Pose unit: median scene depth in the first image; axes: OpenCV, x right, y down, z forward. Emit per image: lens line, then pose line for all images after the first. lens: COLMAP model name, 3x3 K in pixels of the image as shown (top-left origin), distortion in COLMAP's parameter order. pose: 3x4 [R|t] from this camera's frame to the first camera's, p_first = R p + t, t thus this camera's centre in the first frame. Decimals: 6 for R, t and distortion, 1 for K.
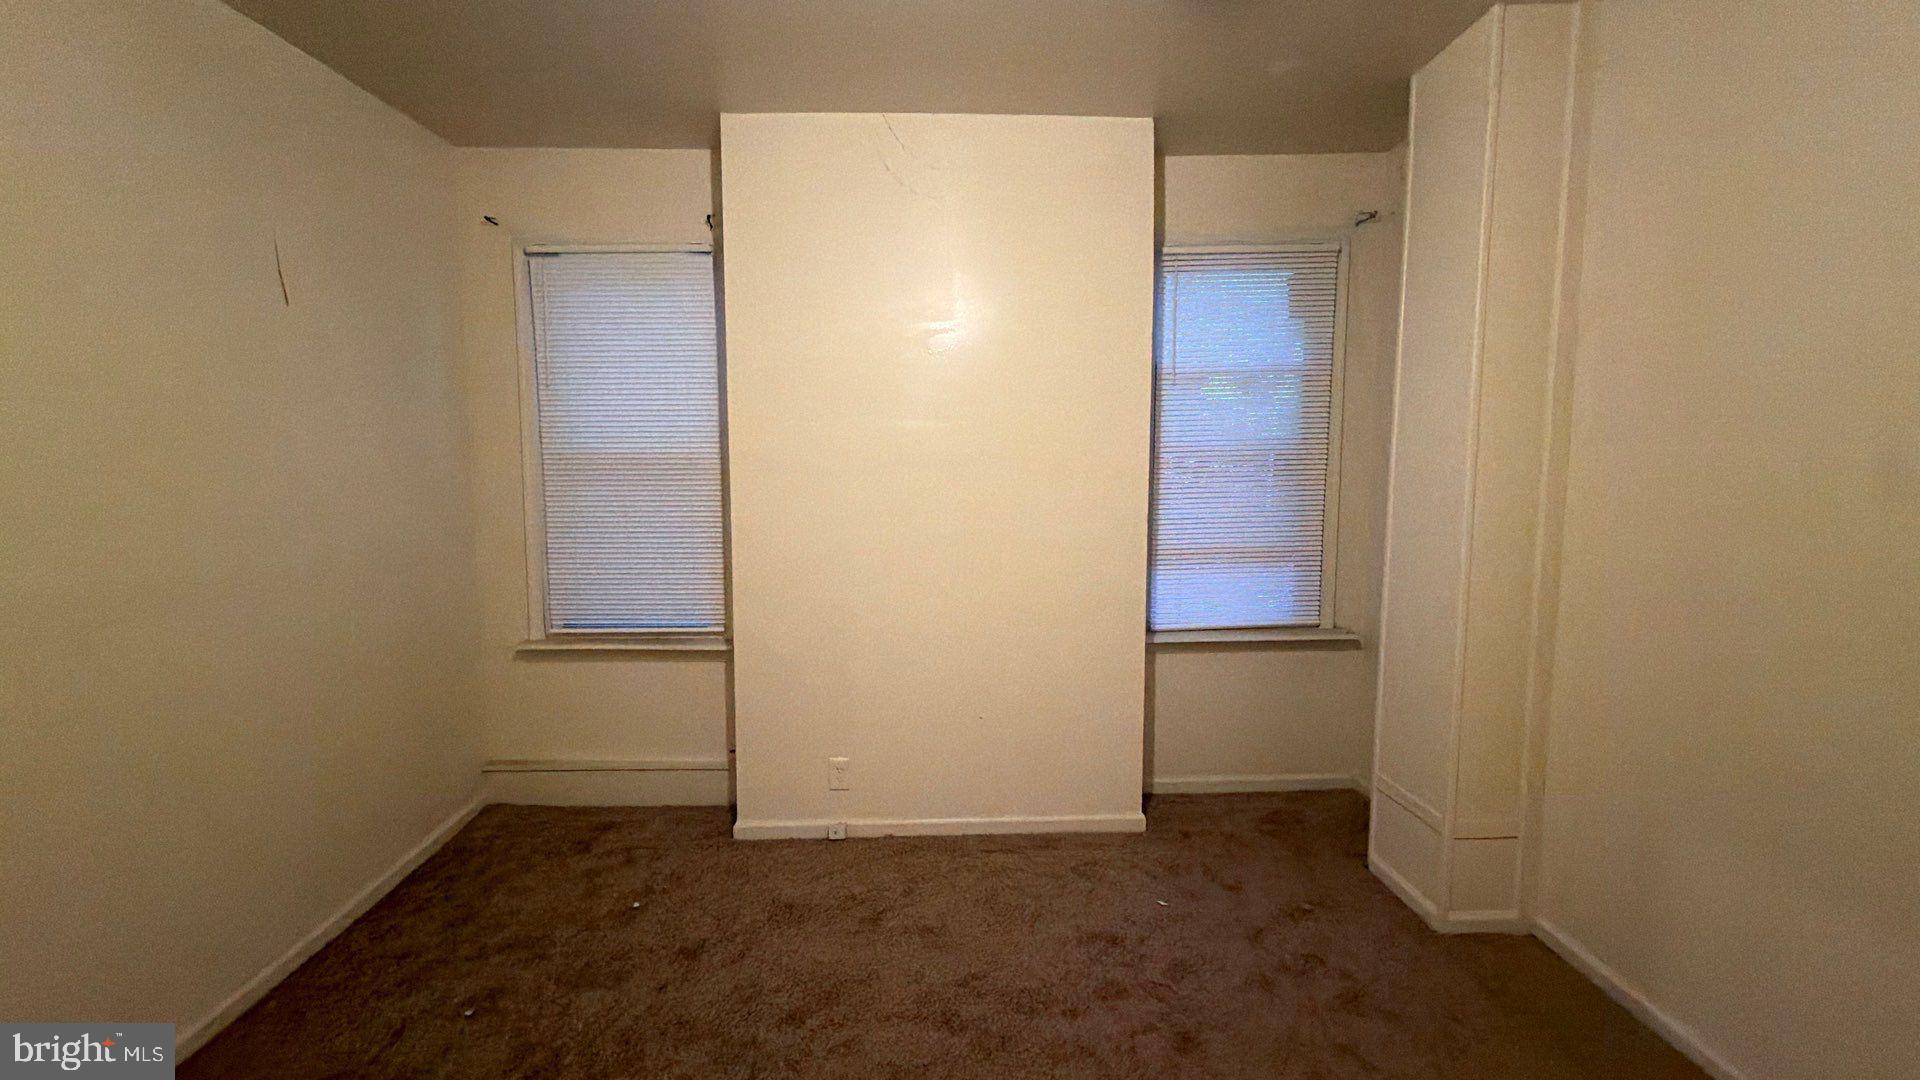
lens RADIAL K [[768.8, 0, 964.3], [0, 768.8, 542.6], [0, 0, 1]] dist [0.001687, 0.000219]
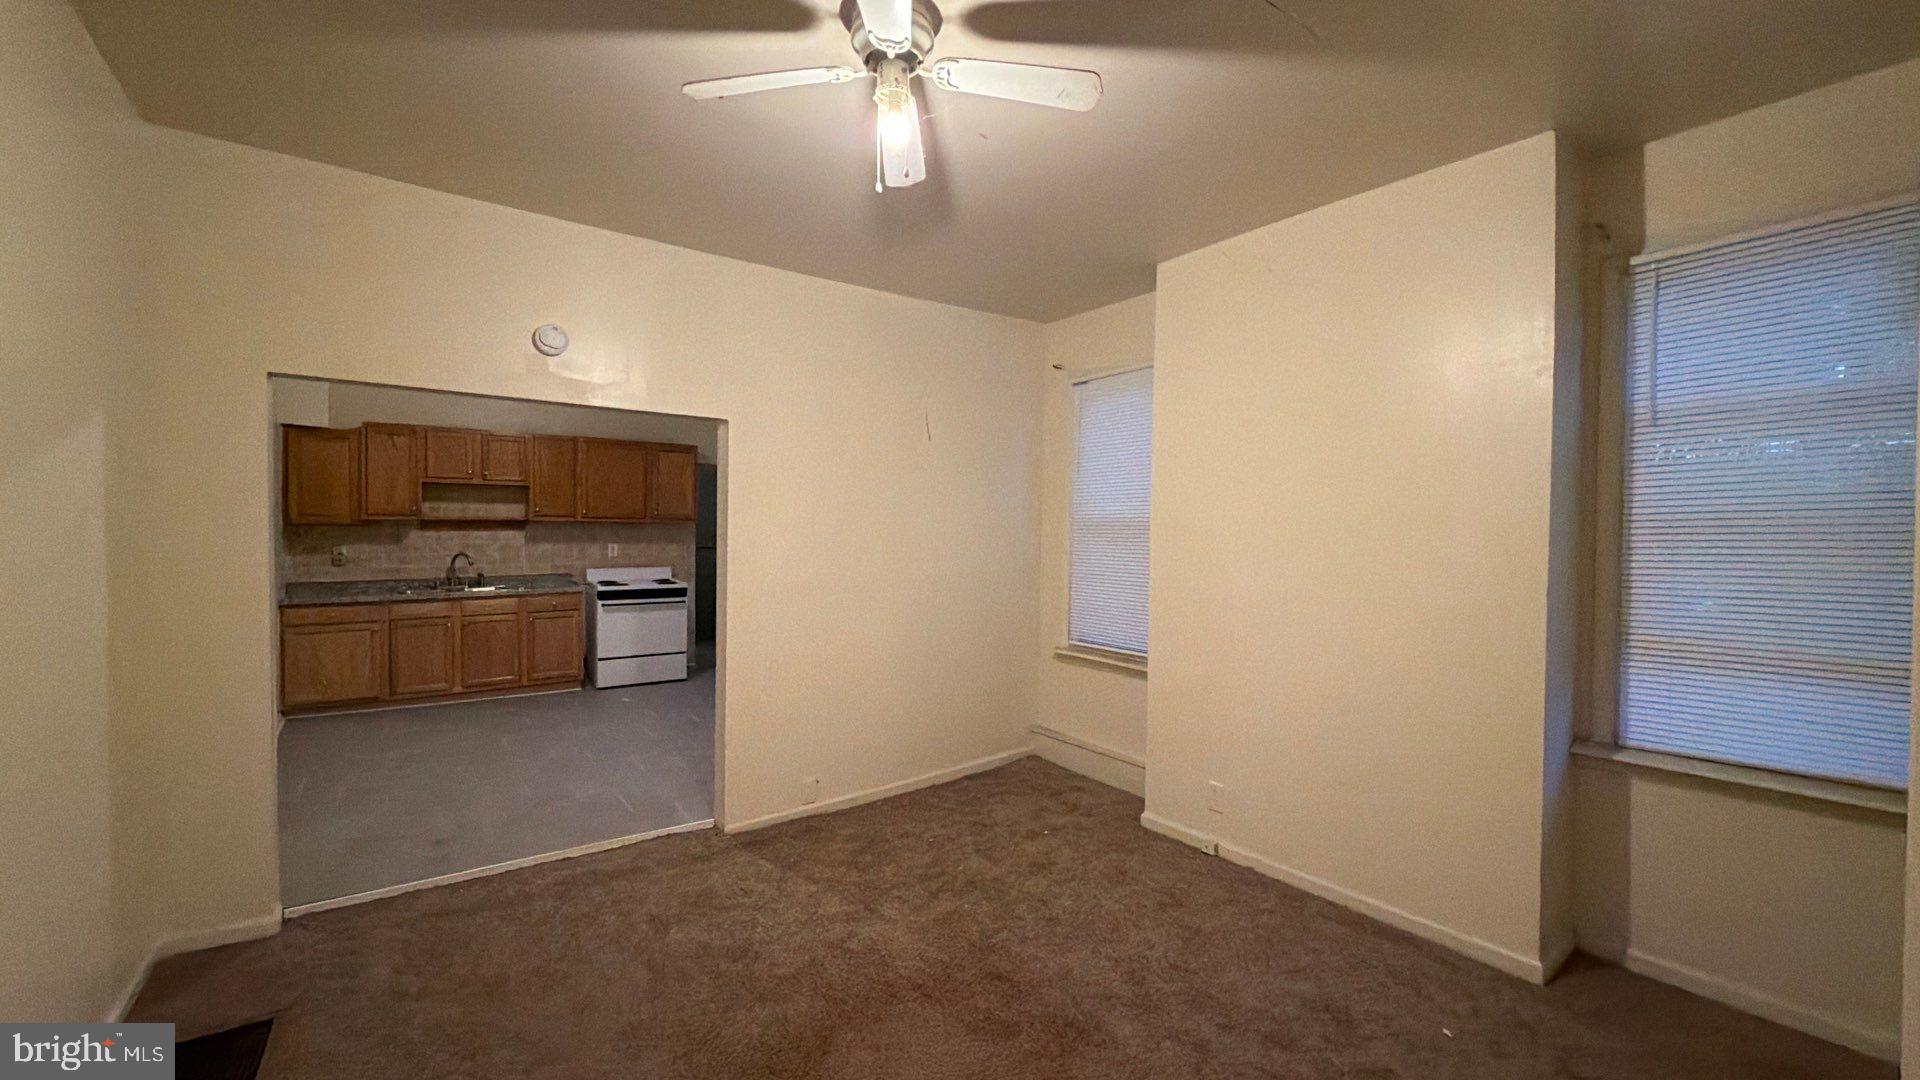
lens RADIAL K [[768.8, 0, 964.3], [0, 768.8, 542.6], [0, 0, 1]] dist [0.001687, 0.000219]
pose [[0.574831, 0.023870, -0.817924, 0.543805], [-0.087895, 0.995592, -0.032717, -0.005524], [0.813538, 0.090698, 0.574395, 0.005927]]
